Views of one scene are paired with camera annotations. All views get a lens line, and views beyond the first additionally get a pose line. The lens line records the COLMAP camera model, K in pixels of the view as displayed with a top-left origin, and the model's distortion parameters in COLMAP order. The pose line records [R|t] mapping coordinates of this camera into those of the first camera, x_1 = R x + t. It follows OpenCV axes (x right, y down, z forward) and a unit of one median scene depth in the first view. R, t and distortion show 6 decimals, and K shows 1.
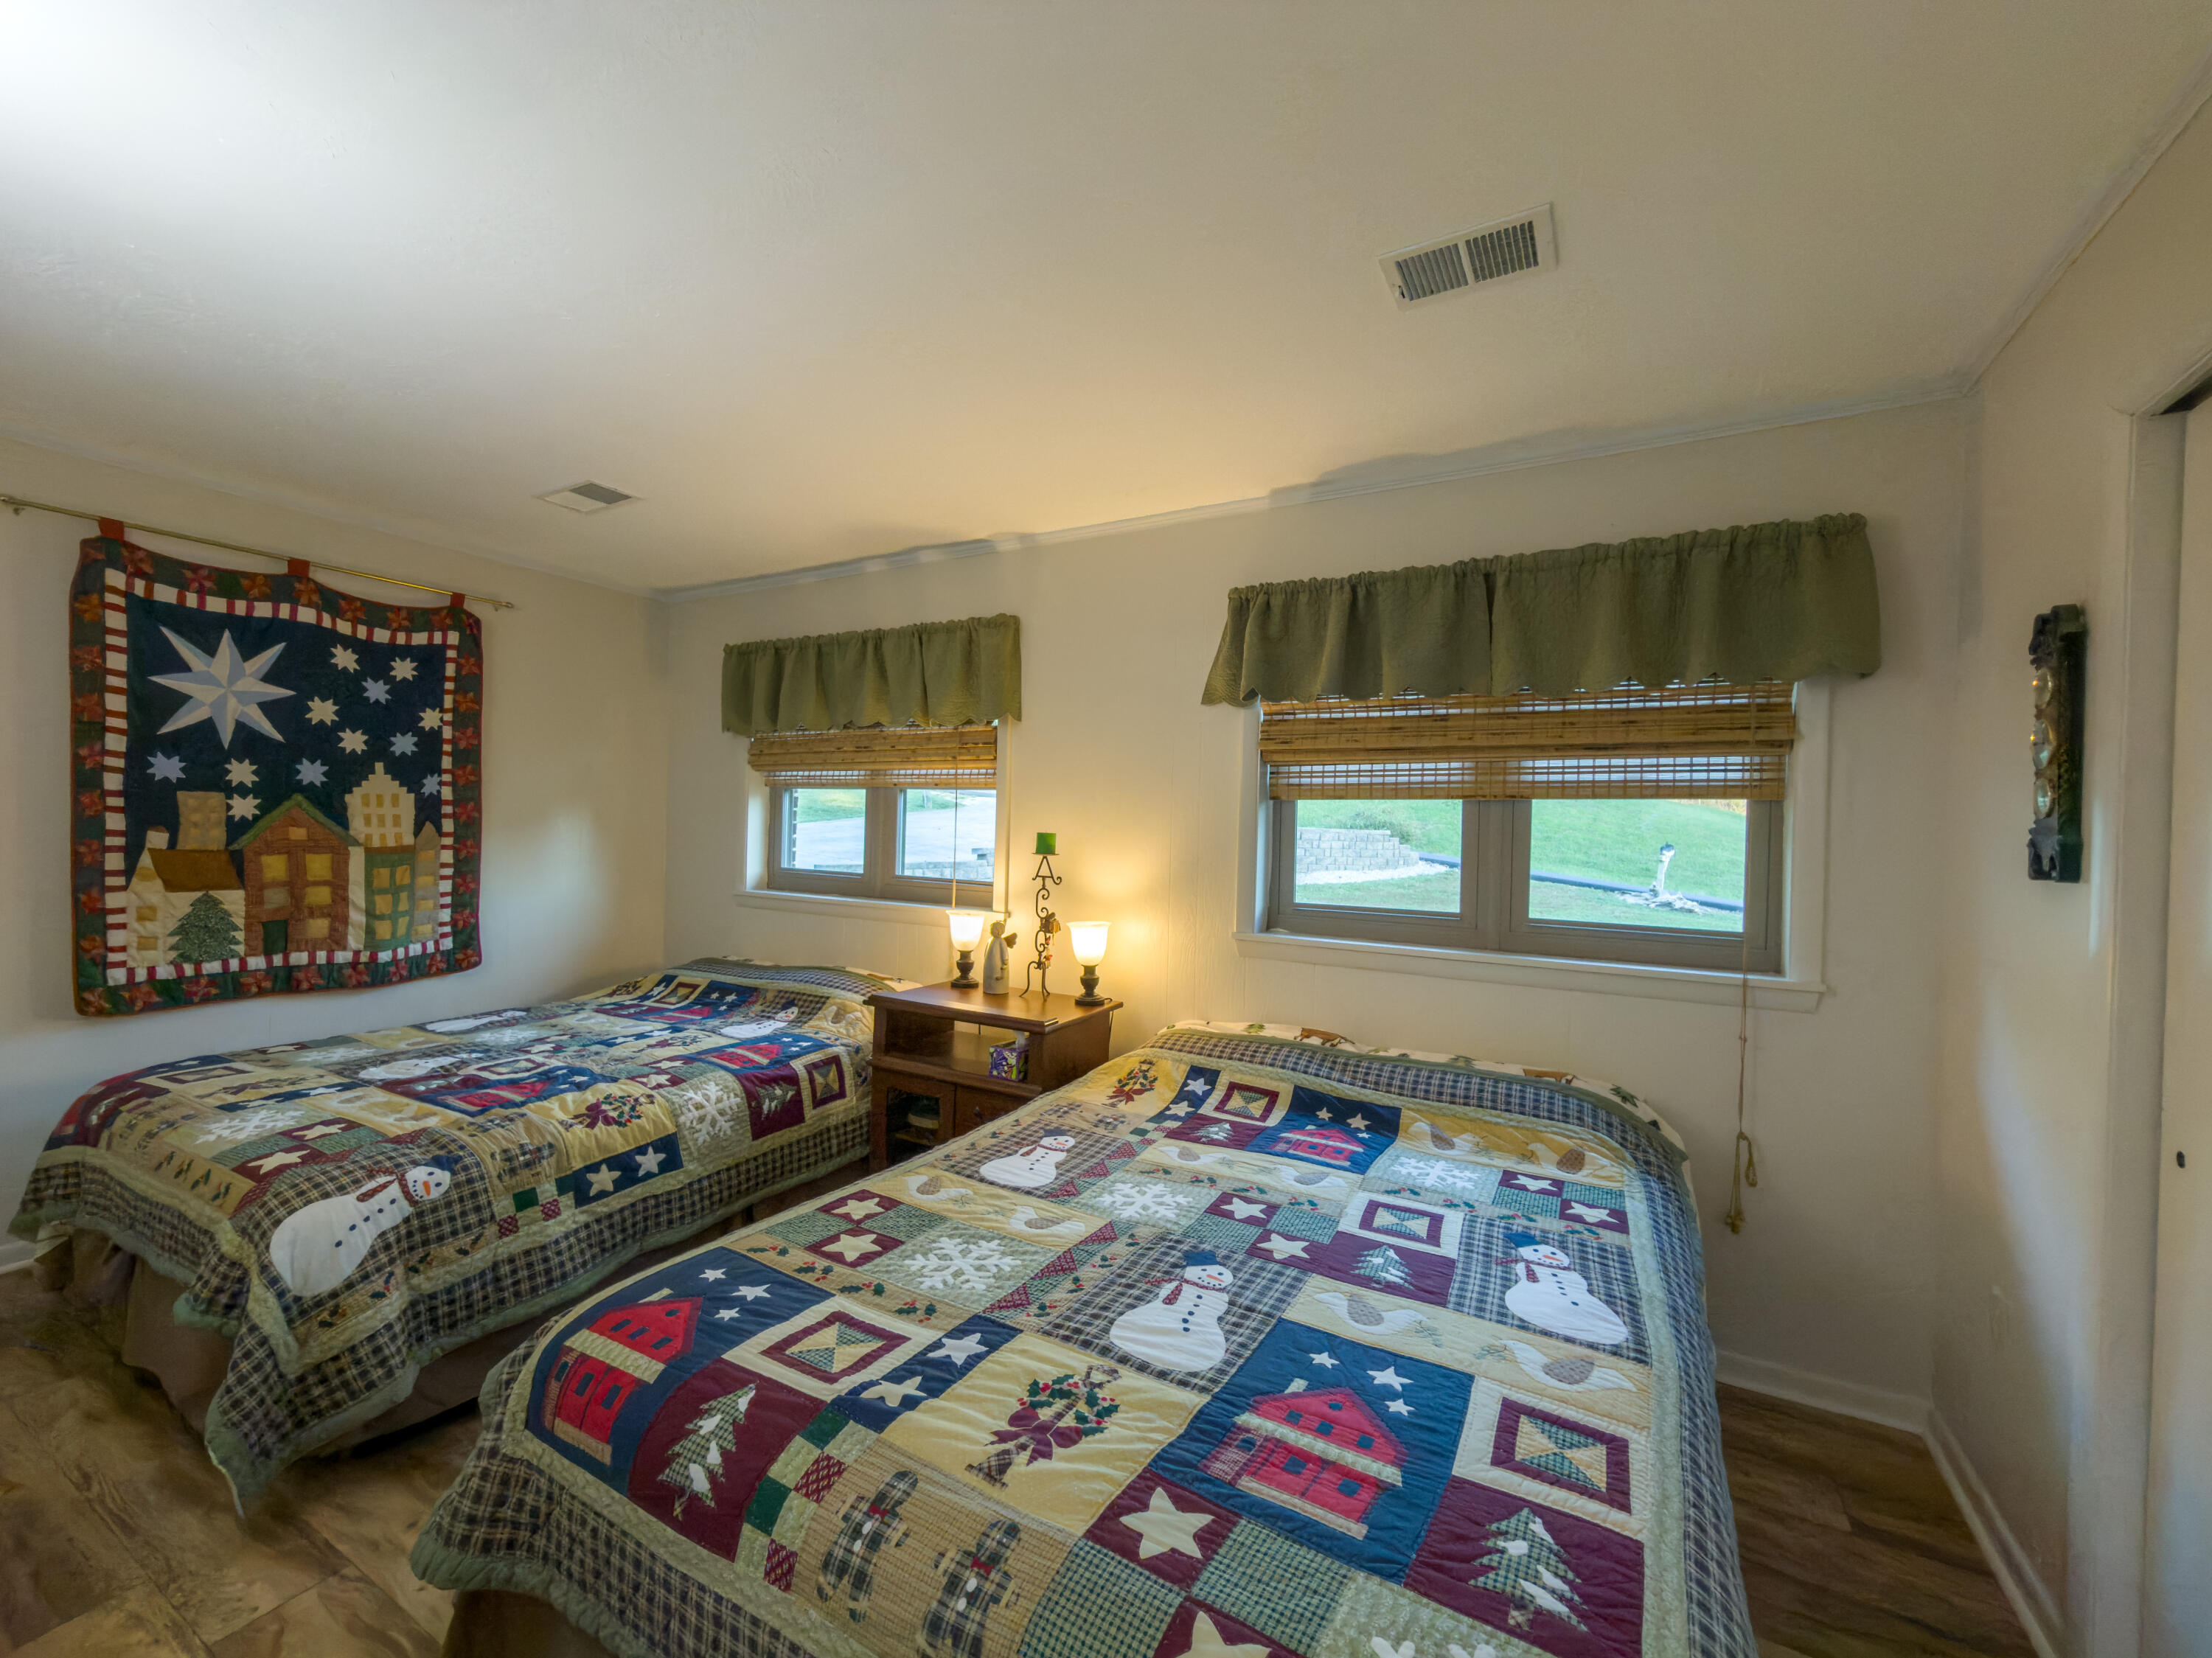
lens RADIAL K [[899.9, 0, 1106.0], [0, 899.9, 829.0], [0, 0, 1]] dist [-0.000508, 0.000043]
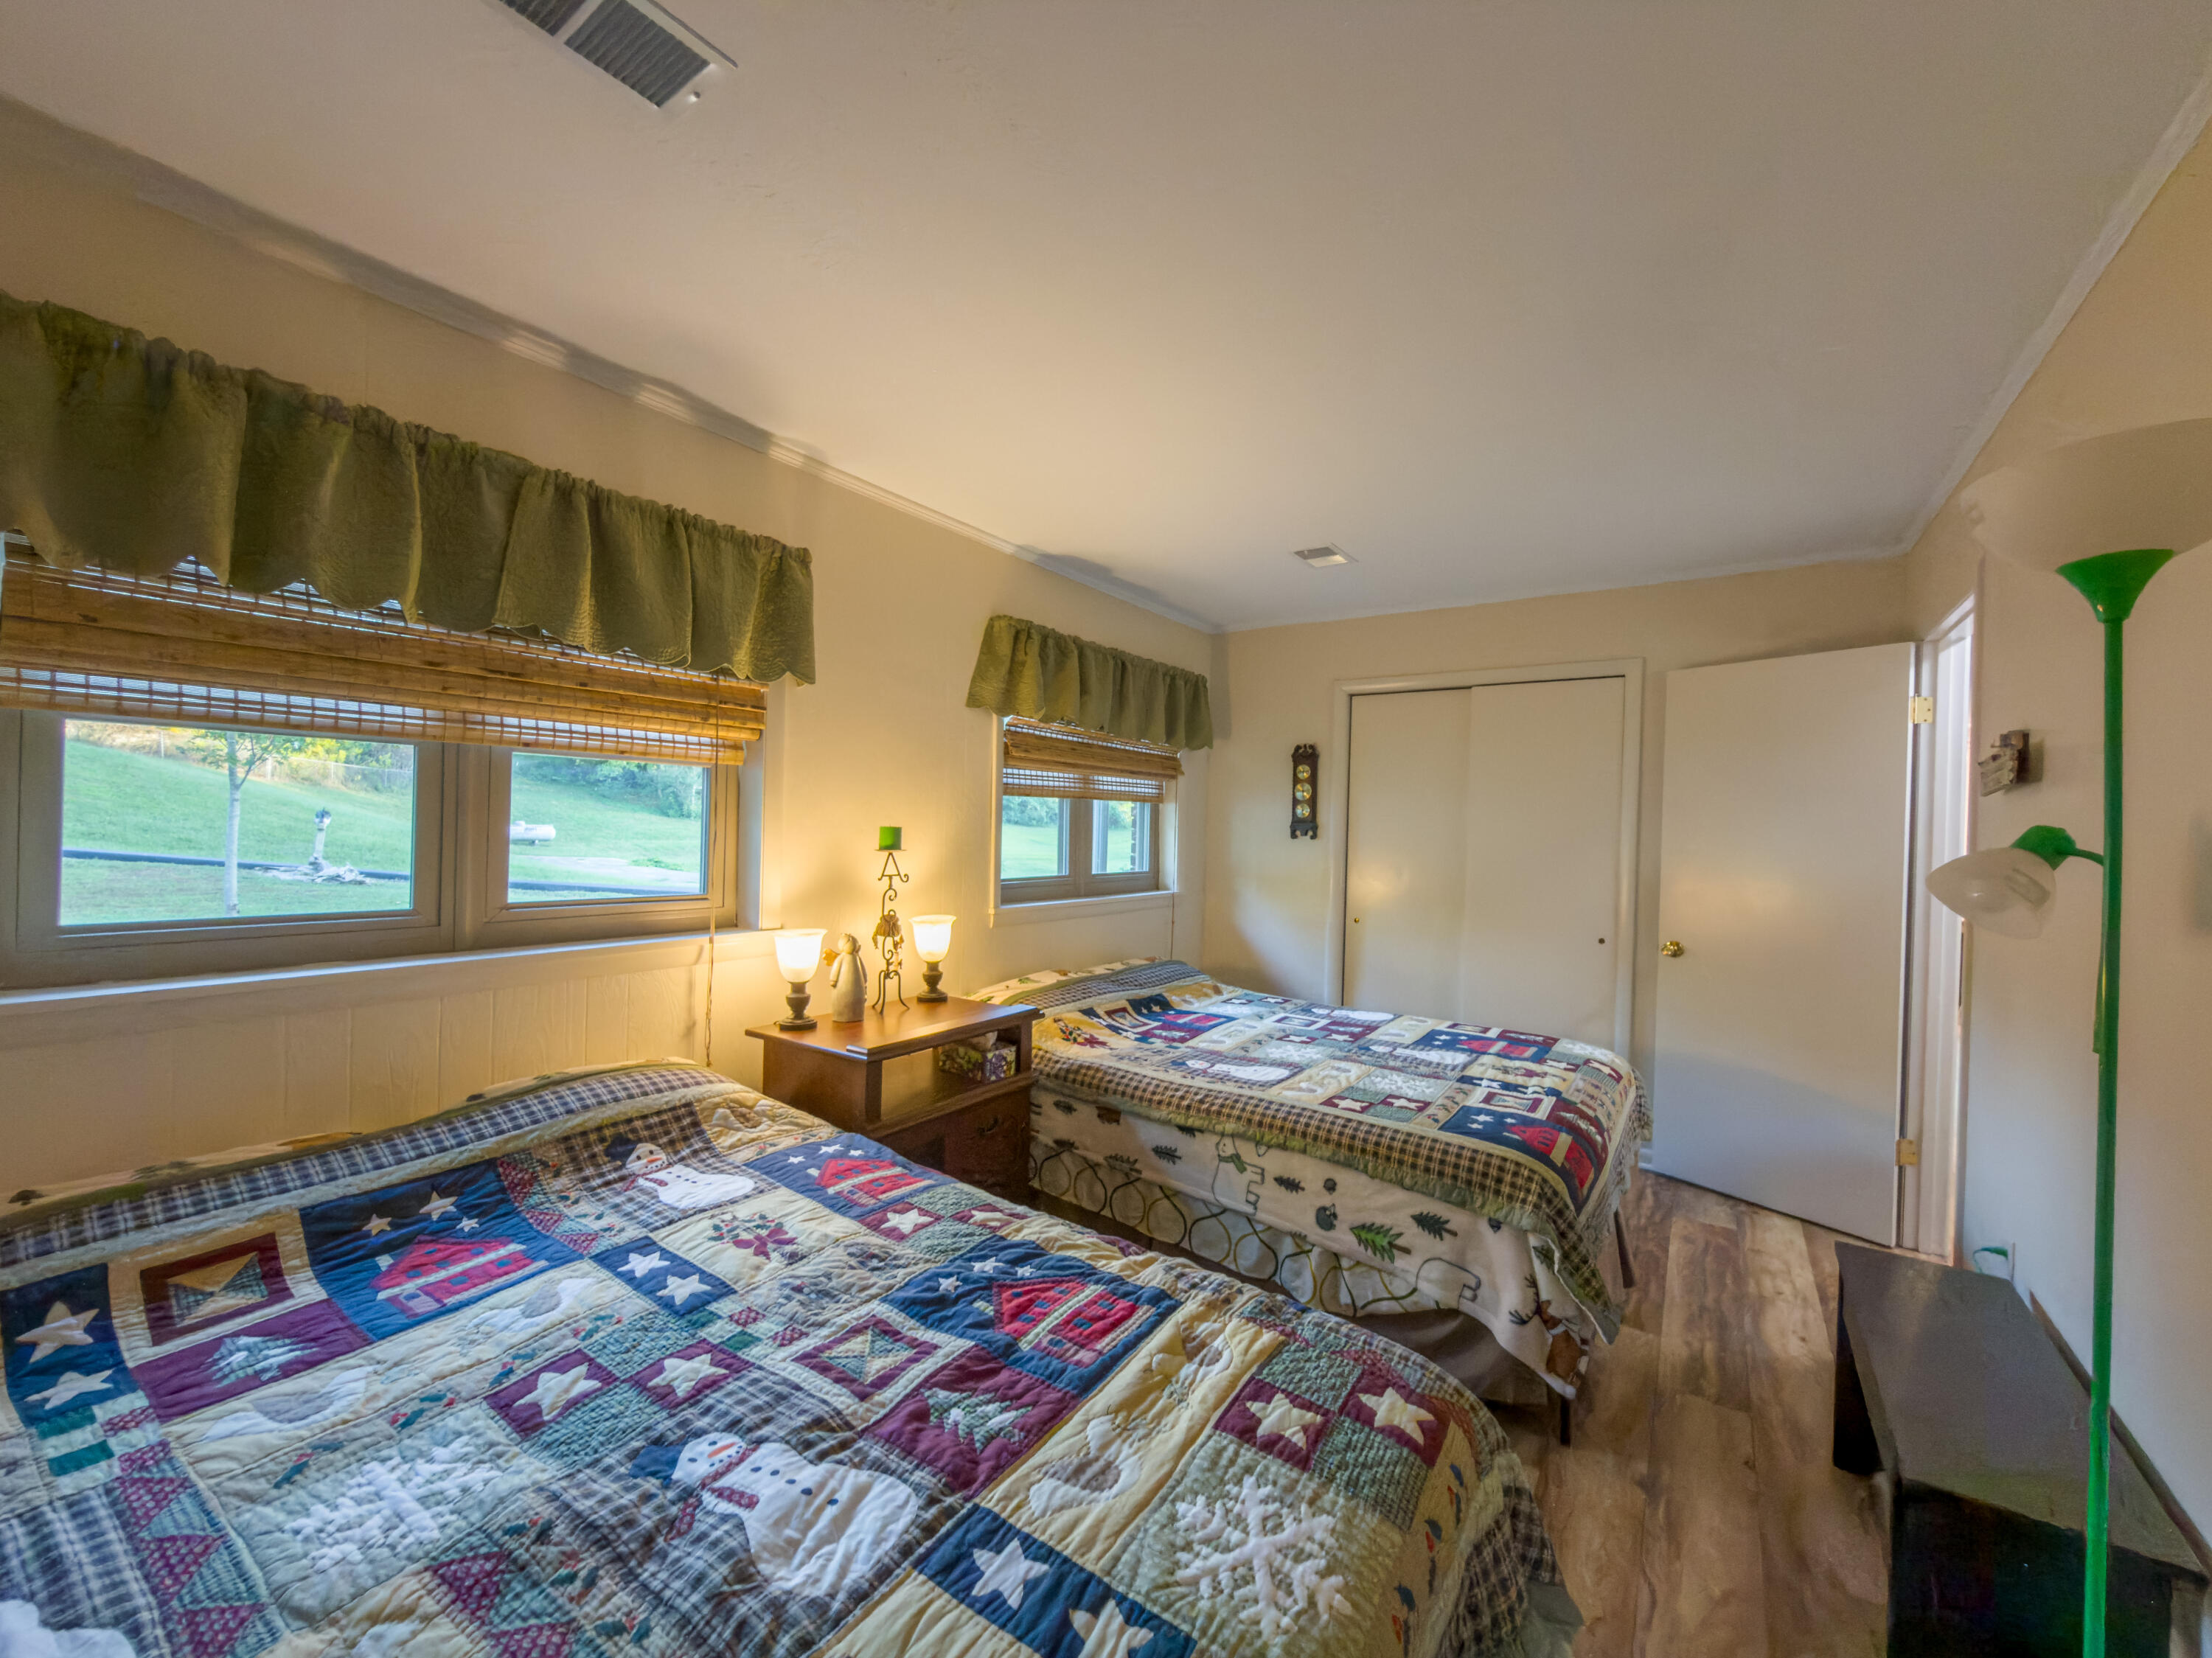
lens RADIAL K [[899.9, 0, 1106.0], [0, 899.9, 829.0], [0, 0, 1]] dist [-0.000508, 0.000043]
pose [[0.075351, -0.027431, 0.996780, -1.183278], [-0.017947, 0.999422, 0.028860, -0.029070], [-0.996996, -0.020064, 0.074815, 0.898329]]
